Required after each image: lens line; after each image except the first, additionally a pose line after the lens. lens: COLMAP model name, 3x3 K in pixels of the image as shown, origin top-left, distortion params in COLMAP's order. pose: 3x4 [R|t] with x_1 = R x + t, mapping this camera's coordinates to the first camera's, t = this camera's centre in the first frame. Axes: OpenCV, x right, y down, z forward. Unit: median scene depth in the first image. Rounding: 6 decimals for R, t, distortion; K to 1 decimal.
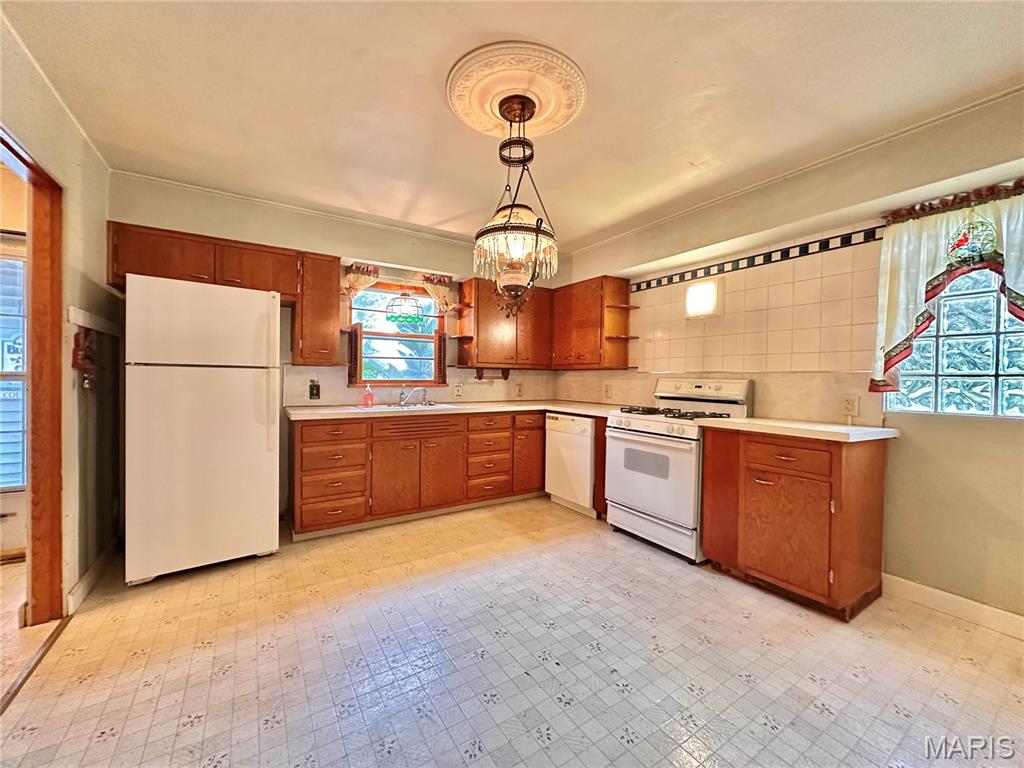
lens RADIAL K [[406.8, 0, 514.1], [0, 406.8, 379.7], [0, 0, 1]] dist [-0.001903, 0.000099]
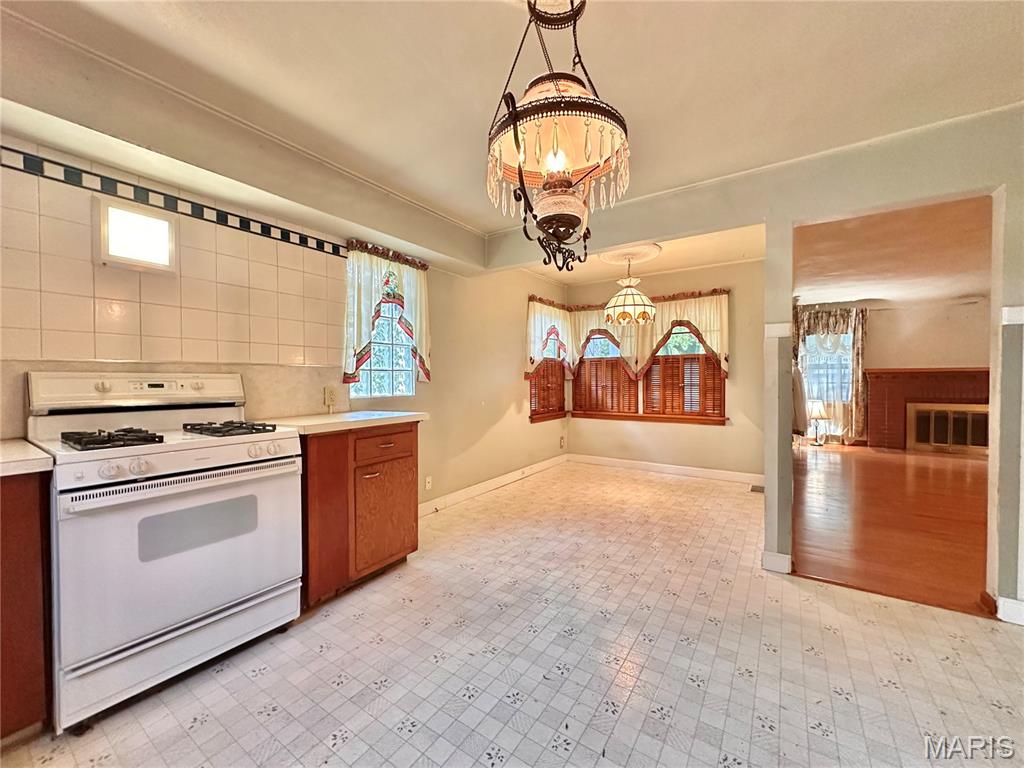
lens RADIAL K [[406.8, 0, 509.7], [0, 406.8, 382.4], [0, 0, 1]] dist [-0.001903, 0.000099]
pose [[-0.388959, -0.023151, 0.920964, -0.326230], [0.003094, 0.999646, 0.026435, -0.002310], [-0.921250, 0.013132, -0.388749, 0.799464]]
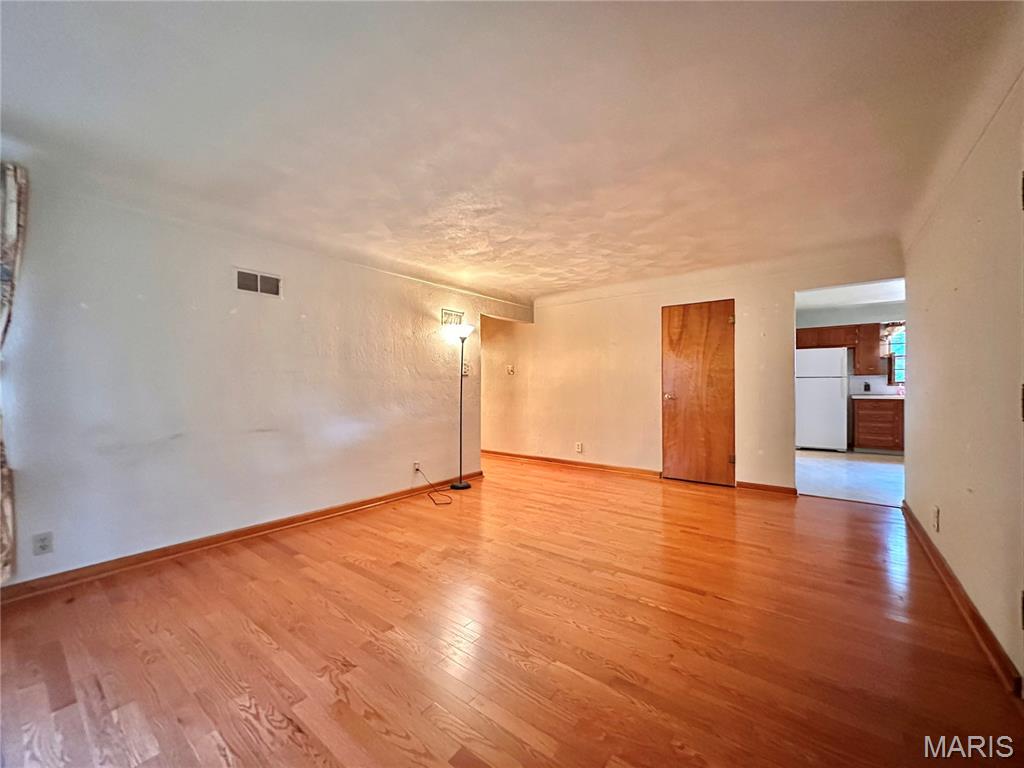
lens RADIAL K [[406.8, 0, 507.3], [0, 406.8, 383.6], [0, 0, 1]] dist [-0.001903, 0.000099]
pose [[0.325247, -0.005256, -0.945615, 0.982467], [0.003757, 0.999984, -0.004266, 0.013433], [0.945622, -0.002165, 0.325261, -1.586922]]
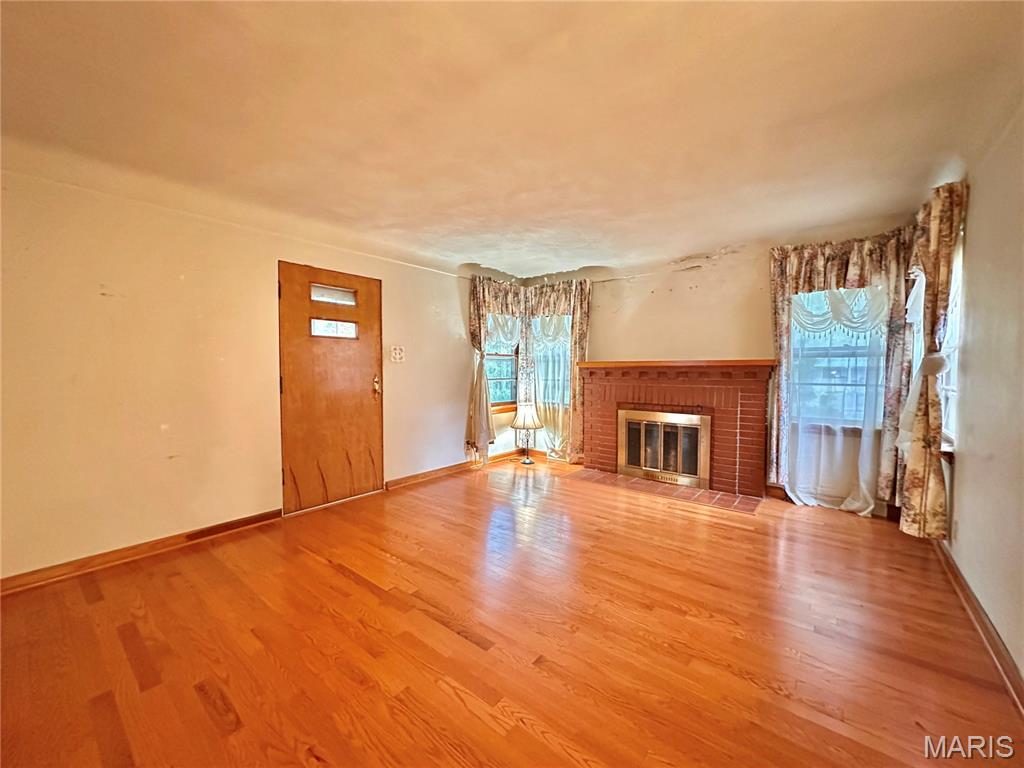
lens RADIAL K [[406.8, 0, 509.4], [0, 406.8, 391.5], [0, 0, 1]] dist [-0.001903, 0.000099]
pose [[-0.309418, -0.059381, 0.949070, -0.499502], [-0.002074, 0.998088, 0.061772, -0.012616], [-0.950924, 0.017145, -0.308949, -1.088562]]
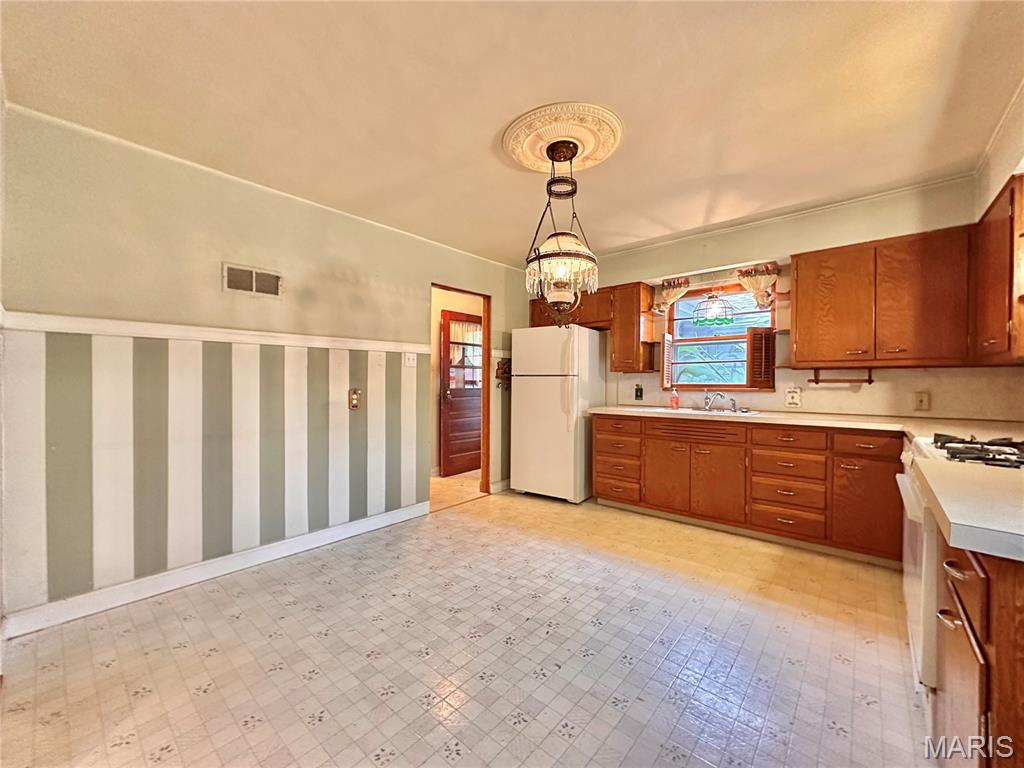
lens RADIAL K [[406.8, 0, 510.8], [0, 406.8, 379.1], [0, 0, 1]] dist [-0.001903, 0.000099]
pose [[0.277620, -0.014409, -0.960583, 0.666900], [-0.003953, 0.999862, -0.016141, 0.007354], [0.960683, 0.008278, 0.277525, 0.330497]]
